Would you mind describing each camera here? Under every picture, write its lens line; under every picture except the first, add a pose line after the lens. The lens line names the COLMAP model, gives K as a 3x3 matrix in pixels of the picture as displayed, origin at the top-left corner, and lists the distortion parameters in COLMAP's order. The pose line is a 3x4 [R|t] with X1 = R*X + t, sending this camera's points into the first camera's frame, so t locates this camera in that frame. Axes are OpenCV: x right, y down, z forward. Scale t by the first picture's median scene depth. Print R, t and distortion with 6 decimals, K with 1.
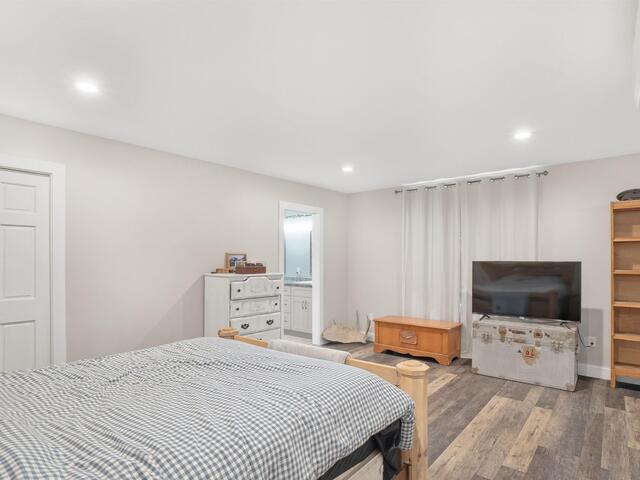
lens RADIAL K [[353.9, 0, 318.6], [0, 353.9, 258.7], [0, 0, 1]] dist [-0.000643, 0.000755]
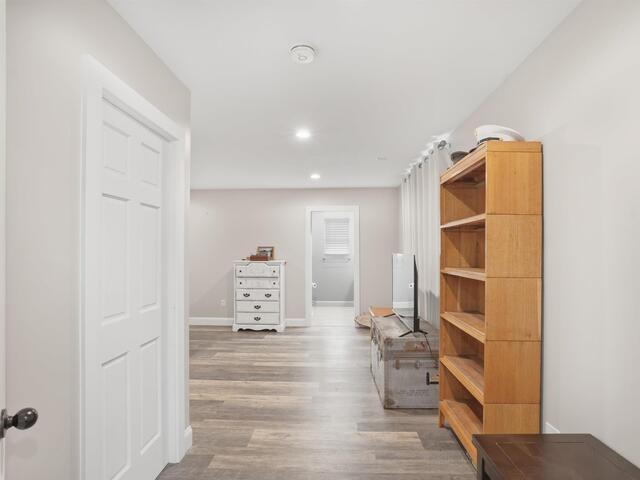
lens RADIAL K [[353.9, 0, 320.0], [0, 353.9, 240.0], [0, 0, 1]] dist [-0.002604, -0.000277]
pose [[0.609399, -0.018928, -0.792637, 0.822309], [0.000920, 0.999731, -0.023165, -0.007093], [0.792863, 0.013387, 0.609253, 0.220404]]
